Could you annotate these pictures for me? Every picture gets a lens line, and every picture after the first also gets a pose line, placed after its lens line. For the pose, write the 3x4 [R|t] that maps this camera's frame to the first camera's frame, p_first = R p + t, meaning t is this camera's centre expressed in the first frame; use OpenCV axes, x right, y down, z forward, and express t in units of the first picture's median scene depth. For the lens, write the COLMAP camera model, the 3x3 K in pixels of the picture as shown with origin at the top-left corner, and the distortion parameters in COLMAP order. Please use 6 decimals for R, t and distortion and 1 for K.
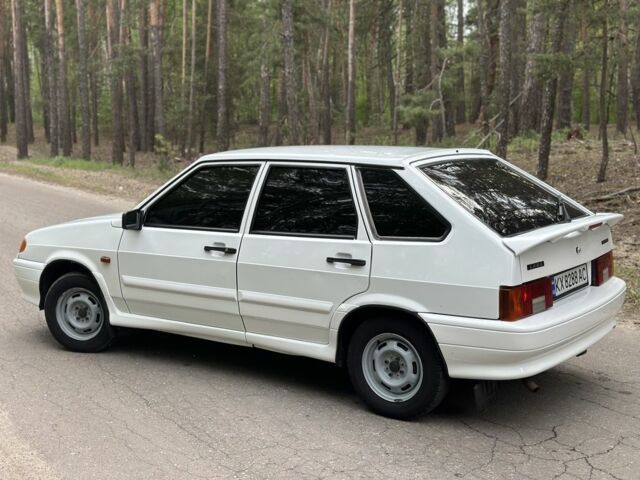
lens RADIAL K [[888.1, 0, 309.5], [0, 888.1, 266.8], [0, 0, 1]] dist [0.120940, 0.000000]
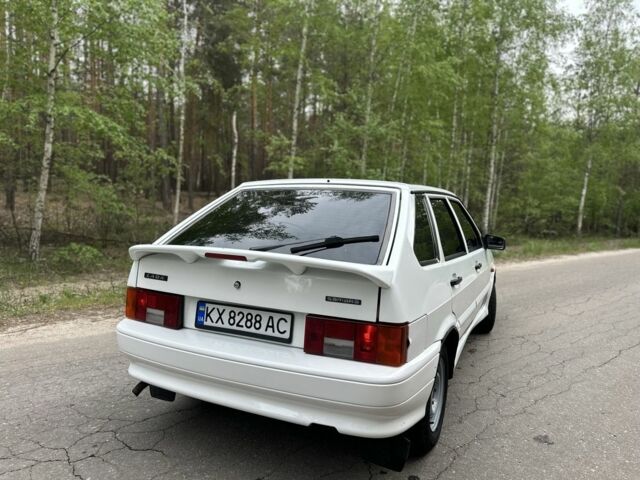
lens RADIAL K [[443.1, 0, 320.2], [0, 443.1, 239.4], [0, 0, 1]] dist [-0.006003, -0.005750]
pose [[0.184483, 0.083309, -0.979299, 0.702845], [-0.191904, 0.980276, 0.047240, -0.092875], [0.963919, 0.179216, 0.196832, 0.968762]]
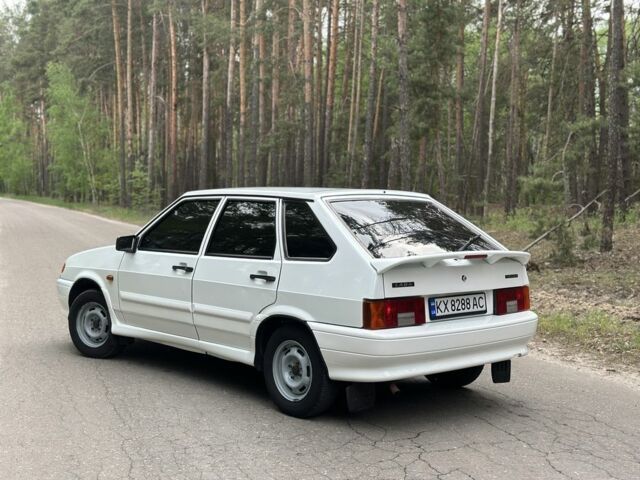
lens RADIAL K [[888.1, 0, 321.2], [0, 888.1, 239.7], [0, 0, 1]] dist [0.120940, 0.000000]
pose [[0.978206, 0.036510, -0.204400, 0.344758], [-0.059819, 0.992235, -0.109045, 0.065556], [0.198832, 0.118896, 0.972795, -0.131007]]
